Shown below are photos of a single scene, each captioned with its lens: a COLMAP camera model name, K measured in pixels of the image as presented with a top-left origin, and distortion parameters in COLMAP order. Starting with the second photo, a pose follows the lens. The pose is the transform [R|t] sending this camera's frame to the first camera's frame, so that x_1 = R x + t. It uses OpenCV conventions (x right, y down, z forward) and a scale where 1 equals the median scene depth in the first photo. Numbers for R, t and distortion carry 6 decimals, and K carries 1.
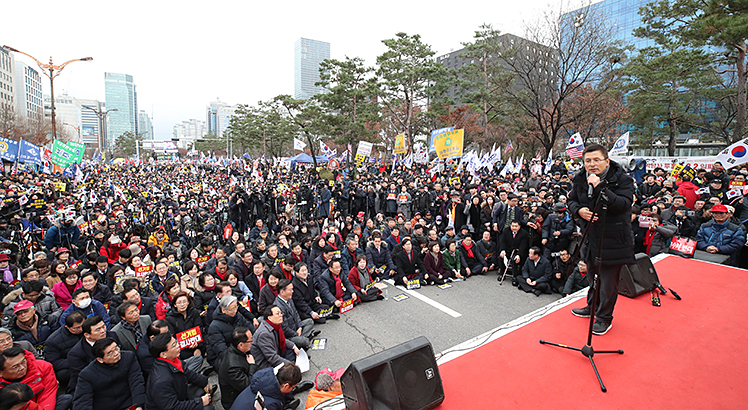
lens RADIAL K [[341.5, 0, 373.1], [0, 341.5, 186.9], [0, 0, 1]] dist [-0.031287, 0.004466]
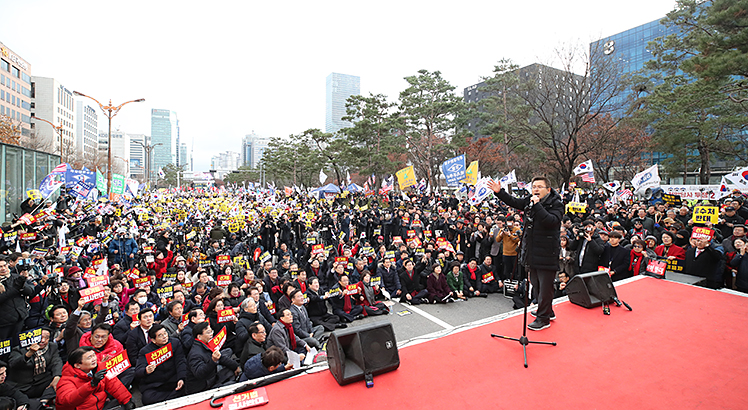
lens RADIAL K [[341.5, 0, 373.8], [0, 341.5, 193.2], [0, 0, 1]] dist [-0.031287, 0.004466]
pose [[0.996560, -0.001190, -0.082863, 0.021539], [-0.004537, 0.997614, -0.068892, 0.002830], [0.082748, 0.069031, 0.994177, -0.041731]]
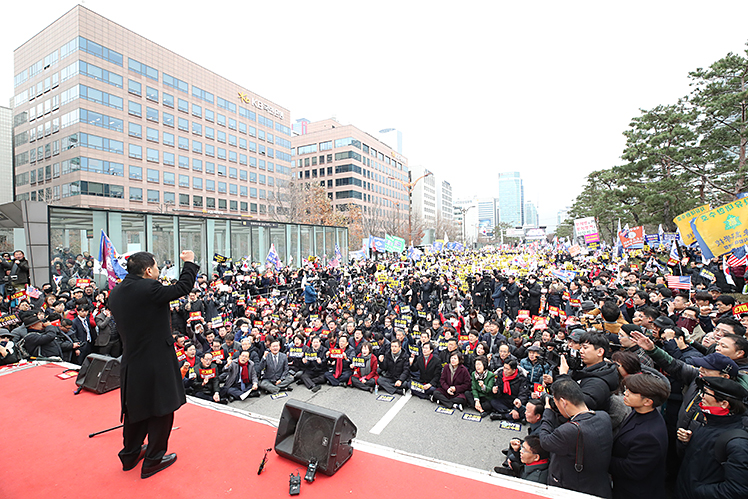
lens RADIAL K [[343.0, 0, 376.5], [0, 343.0, 249.8], [0, 0, 1]] dist [-0.028004, 0.002392]
pose [[0.523275, -0.008683, -0.852119, 0.263339], [-0.046532, 0.998165, -0.038746, -0.018748], [0.850892, 0.059926, 0.521911, 0.138229]]
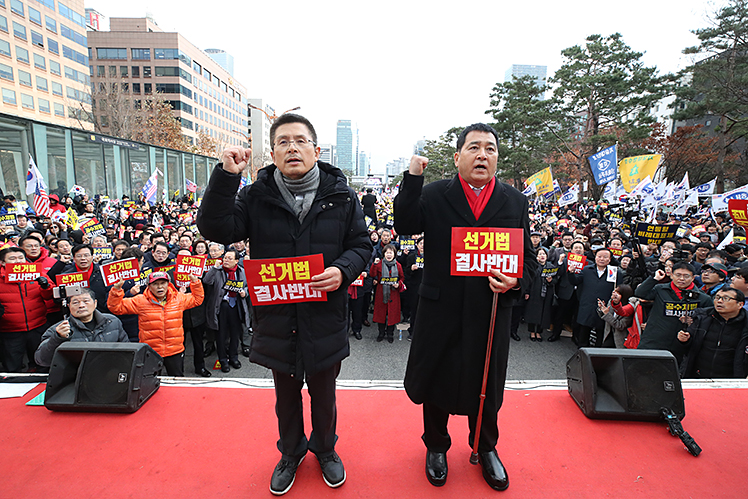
lens RADIAL K [[343.0, 0, 376.0], [0, 343.0, 250.7], [0, 0, 1]] dist [-0.028004, 0.002392]
pose [[0.850164, 0.105180, -0.515906, 0.122276], [-0.065889, 0.993394, 0.093949, 0.003467], [0.522380, -0.045880, 0.851478, 0.056332]]
